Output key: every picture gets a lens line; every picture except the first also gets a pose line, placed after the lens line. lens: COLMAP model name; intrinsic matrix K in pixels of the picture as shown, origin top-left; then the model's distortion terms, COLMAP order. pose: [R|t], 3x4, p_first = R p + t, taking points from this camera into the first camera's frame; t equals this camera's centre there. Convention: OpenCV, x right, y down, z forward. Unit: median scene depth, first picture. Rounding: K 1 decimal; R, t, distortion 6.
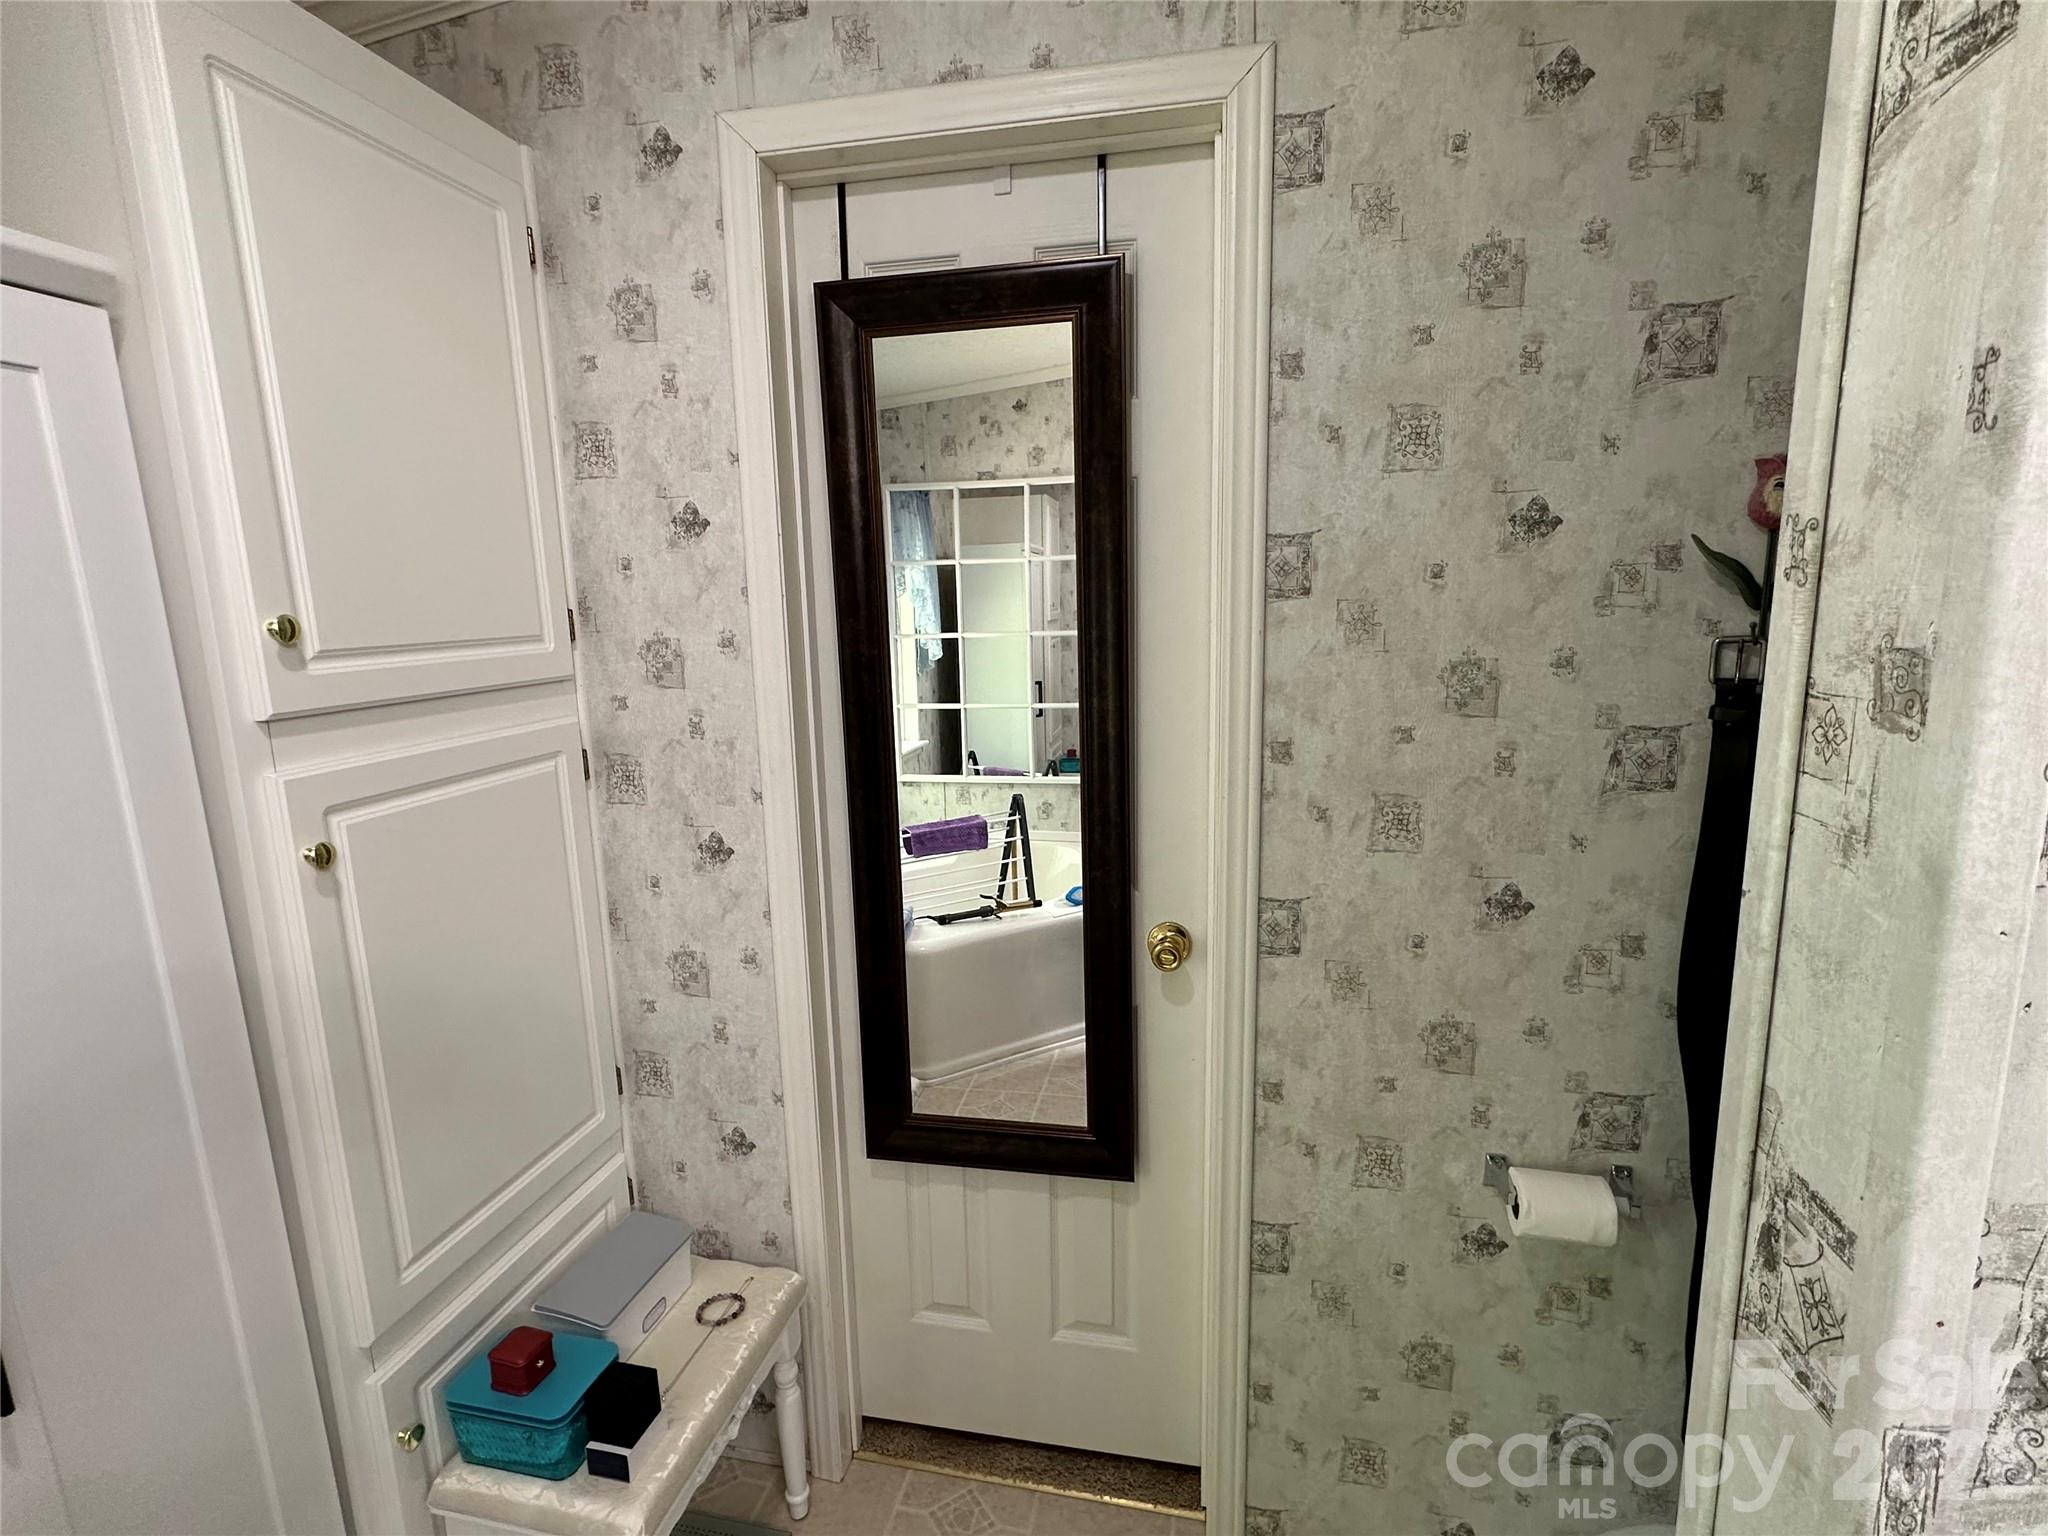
lens RADIAL K [[953.1, 0, 1031.1], [0, 953.1, 767.4], [0, 0, 1]] dist [-0.000379, 0.000560]
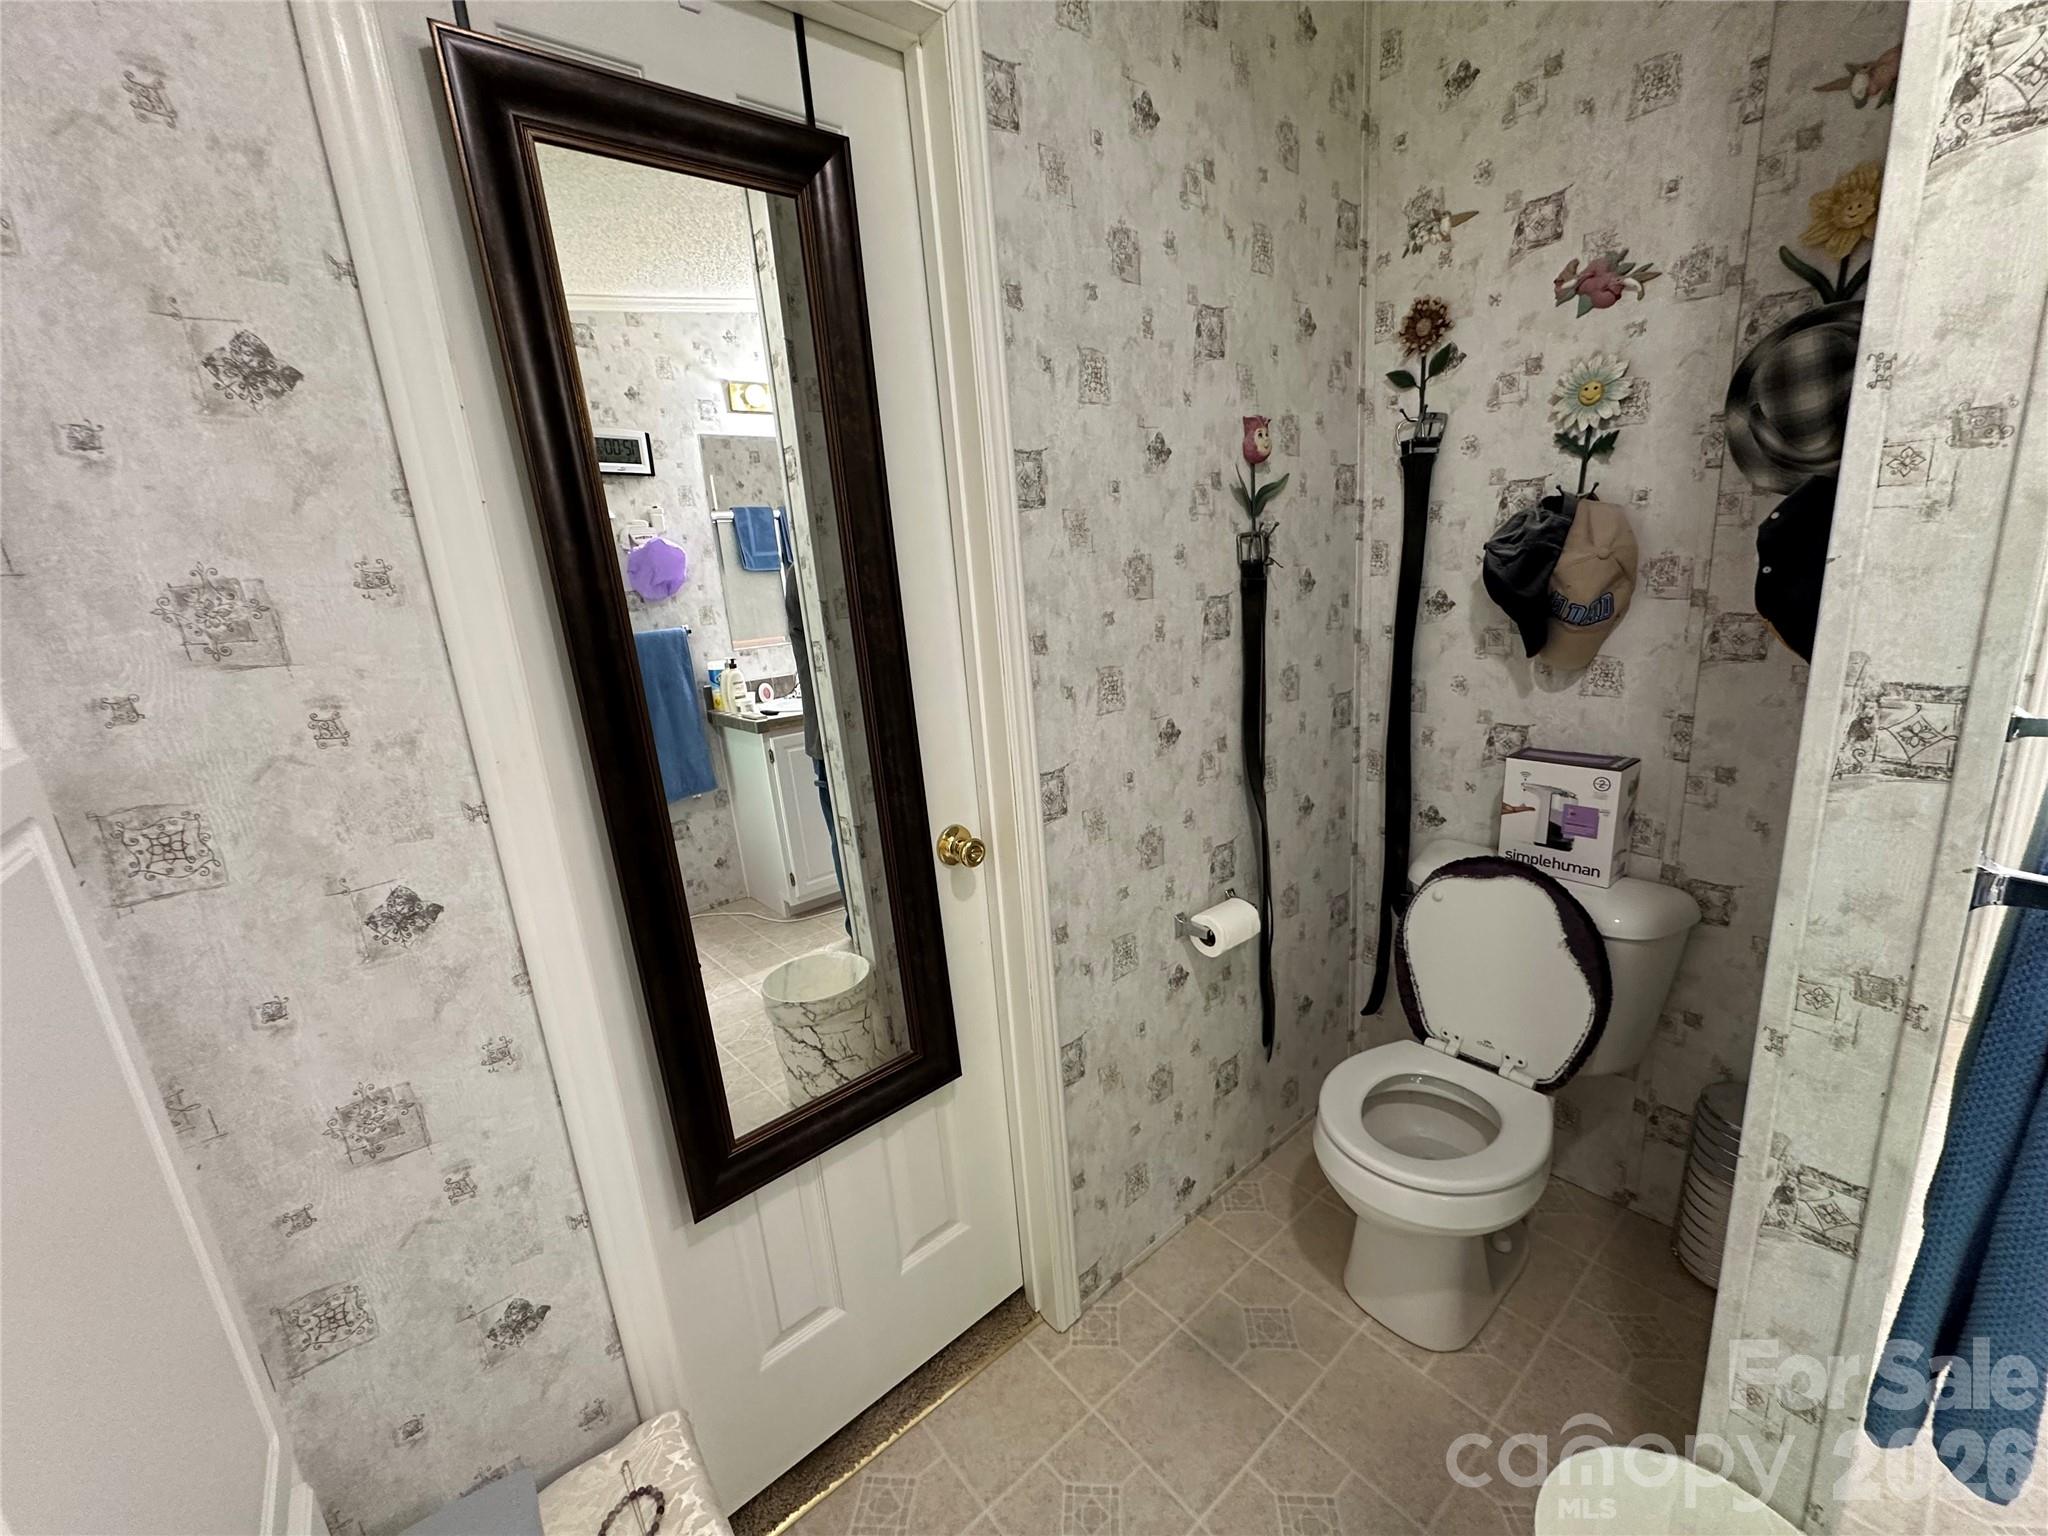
lens RADIAL K [[819.1, 0, 1006.0], [0, 819.1, 769.5], [0, 0, 1]] dist [-0.003116, -0.000052]
pose [[0.626709, -0.214909, 0.749033, -0.528981], [0.195730, 0.973816, 0.115637, 0.008424], [-0.754271, 0.074137, 0.652364, 0.384757]]
